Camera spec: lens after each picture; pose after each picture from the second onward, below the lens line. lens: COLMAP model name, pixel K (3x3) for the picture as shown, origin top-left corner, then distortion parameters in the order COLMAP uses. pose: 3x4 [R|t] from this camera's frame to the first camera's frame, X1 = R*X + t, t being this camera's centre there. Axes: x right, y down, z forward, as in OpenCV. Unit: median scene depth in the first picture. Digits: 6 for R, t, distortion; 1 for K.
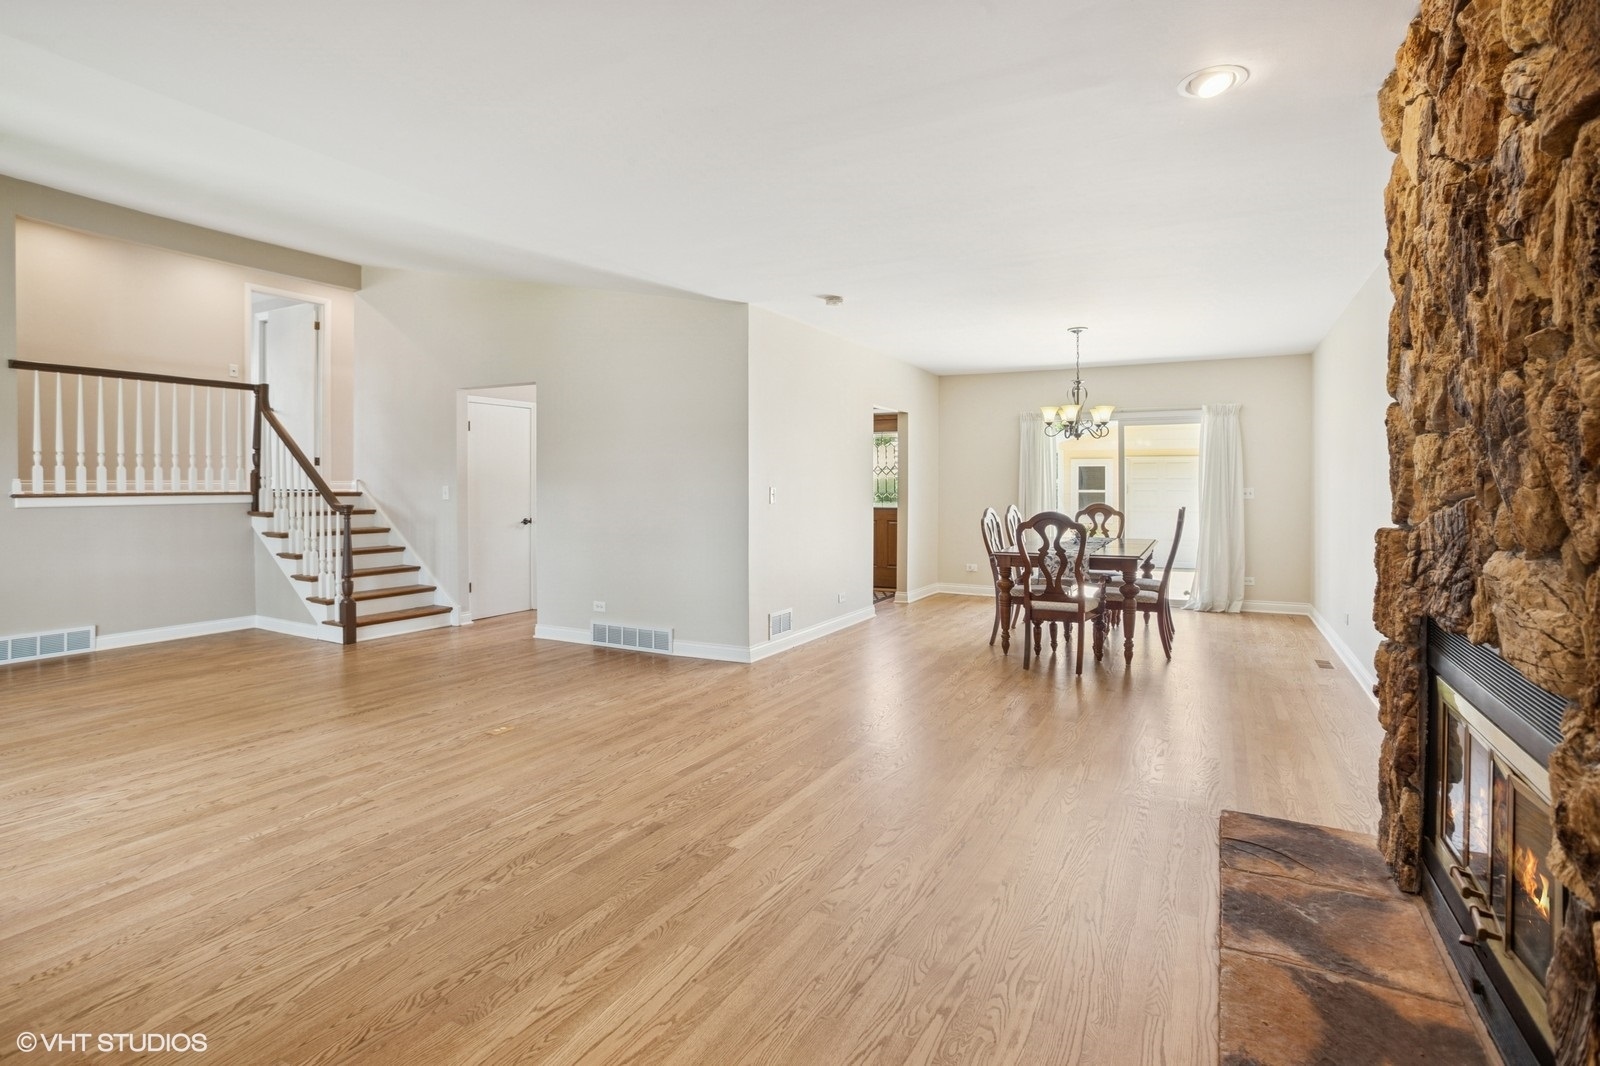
lens RADIAL K [[793.0, 0, 792.3], [0, 793.0, 488.5], [0, 0, 1]] dist [-0.065042, 0.030169]
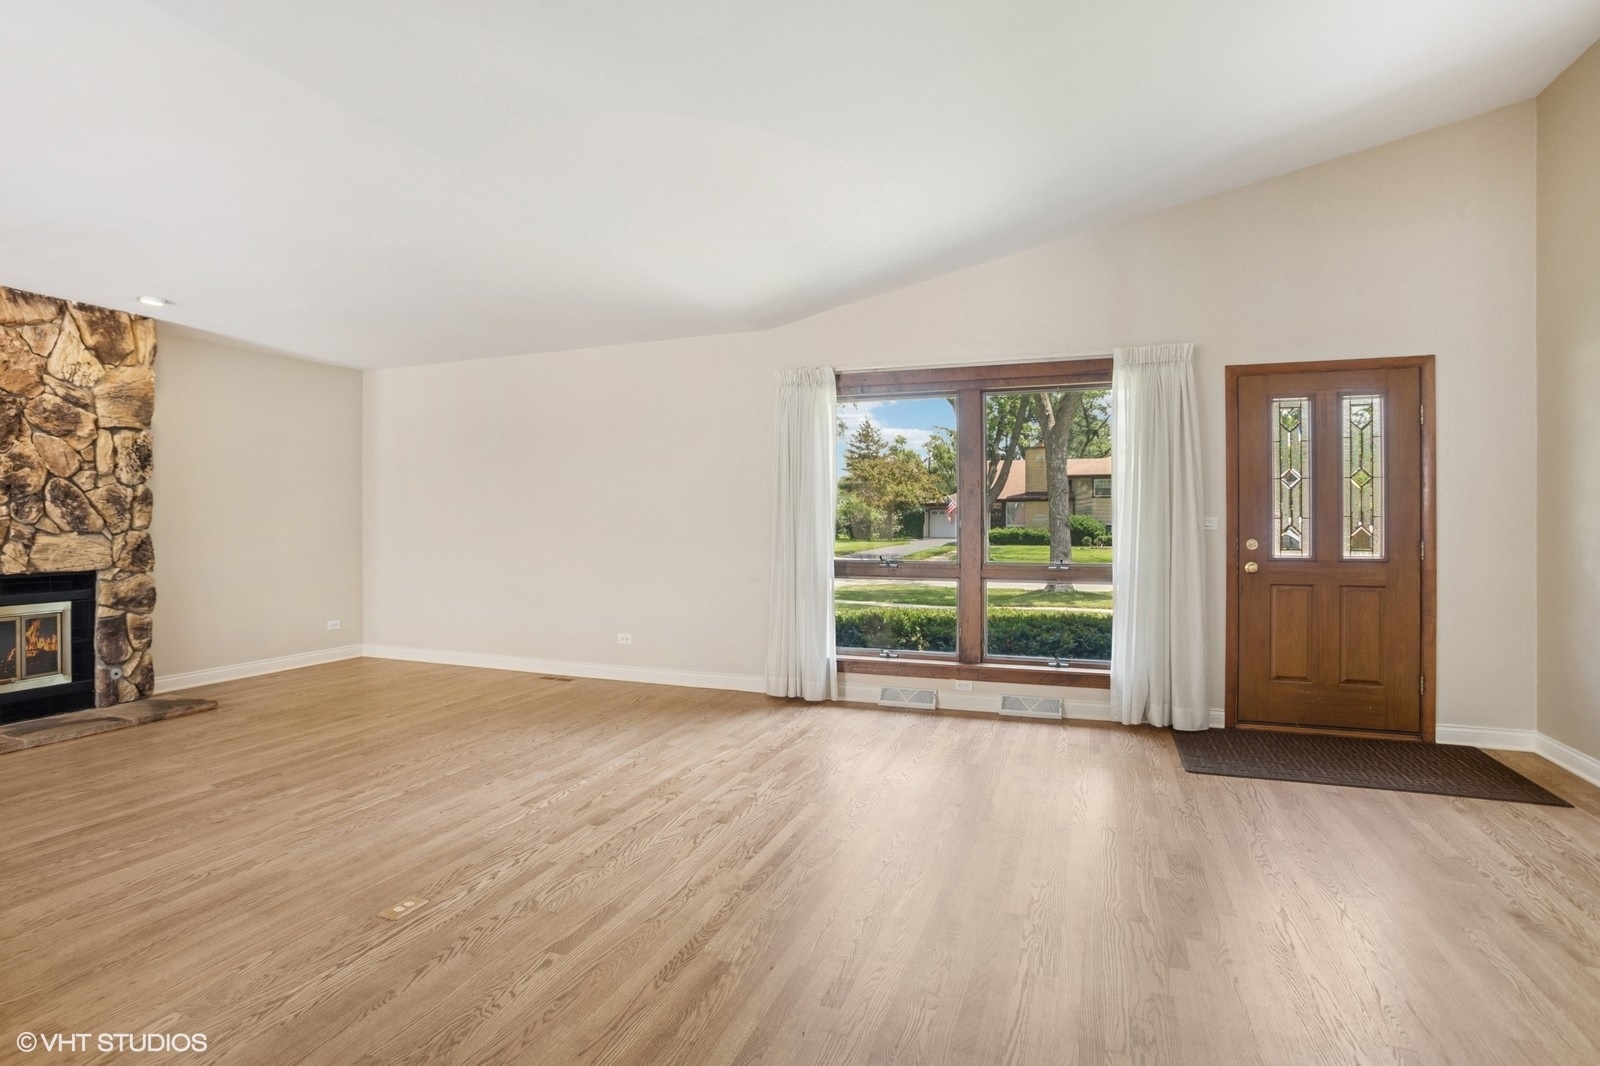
lens RADIAL K [[797.5, 0, 794.2], [0, 797.5, 519.1], [0, 0, 1]] dist [-0.075667, 0.030551]
pose [[-0.990873, 0.001489, -0.134792, -0.769494], [0.001145, 0.999996, 0.002626, 0.002756], [0.134796, 0.002448, -0.990870, 2.122435]]
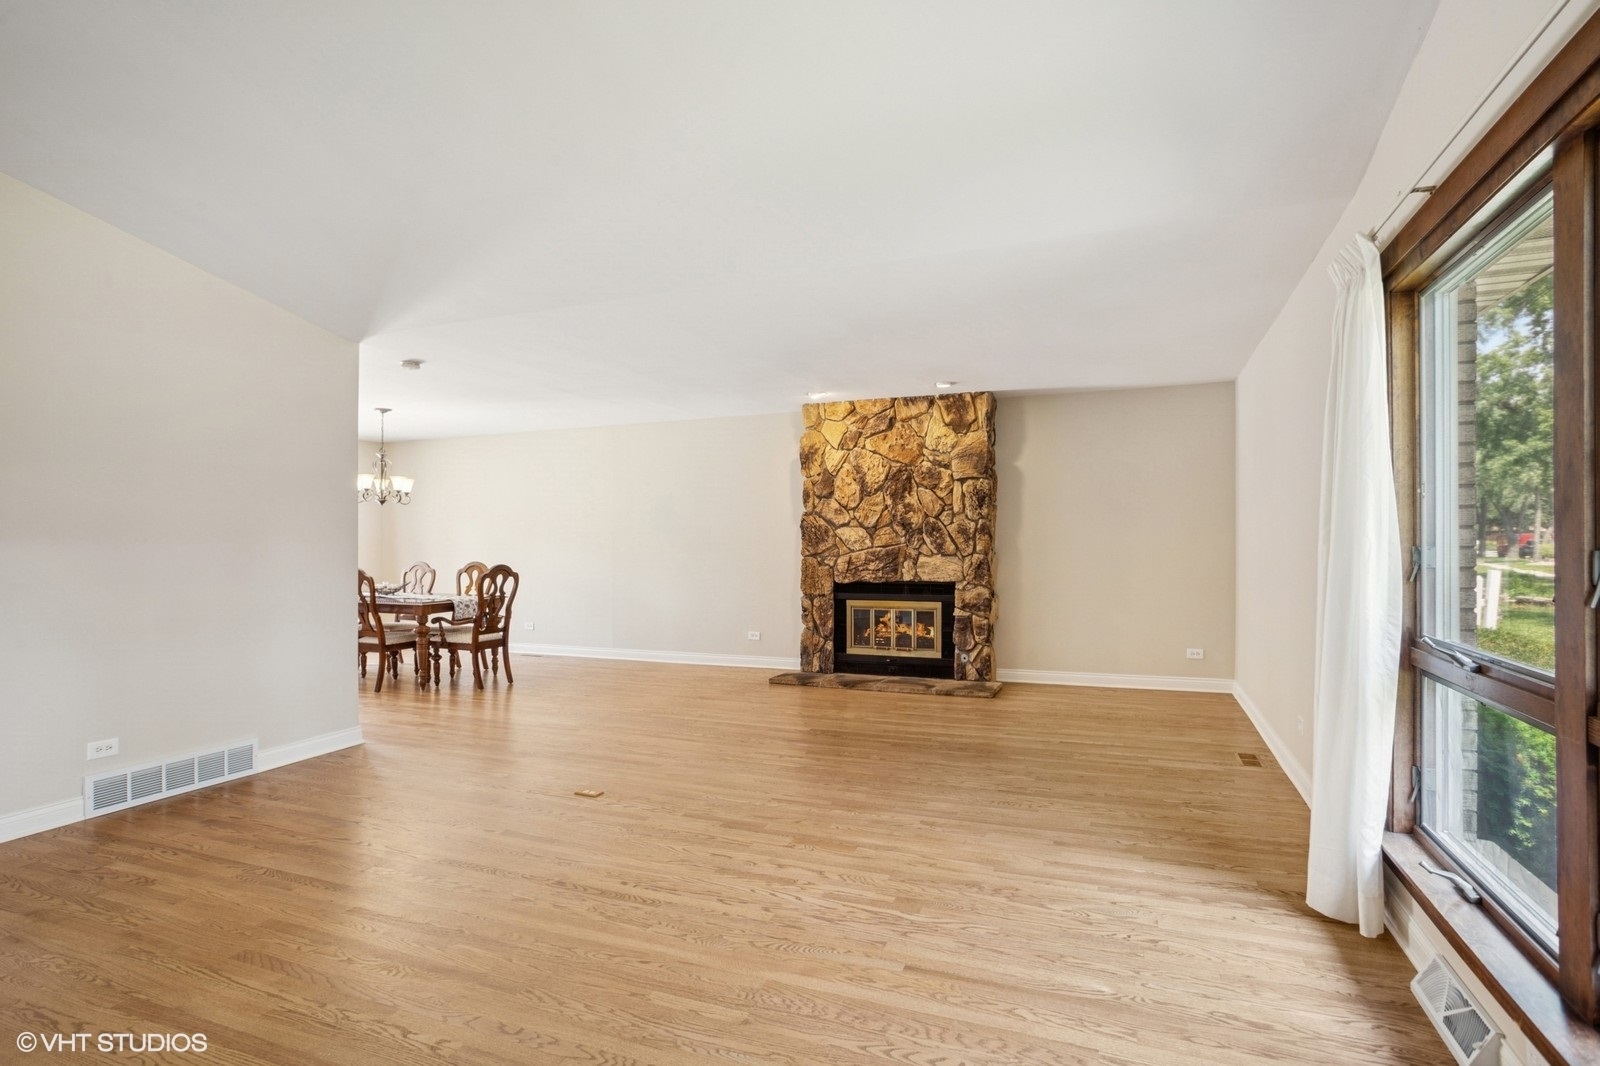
lens RADIAL K [[823.4, 0, 800.0], [0, 823.4, 533.0], [0, 0, 1]] dist [-0.063016, 0.035392]
pose [[-0.113117, 0.012392, 0.993504, -1.843675], [0.007556, 0.999904, -0.011611, -0.005774], [-0.993553, 0.006194, -0.113200, 1.097106]]
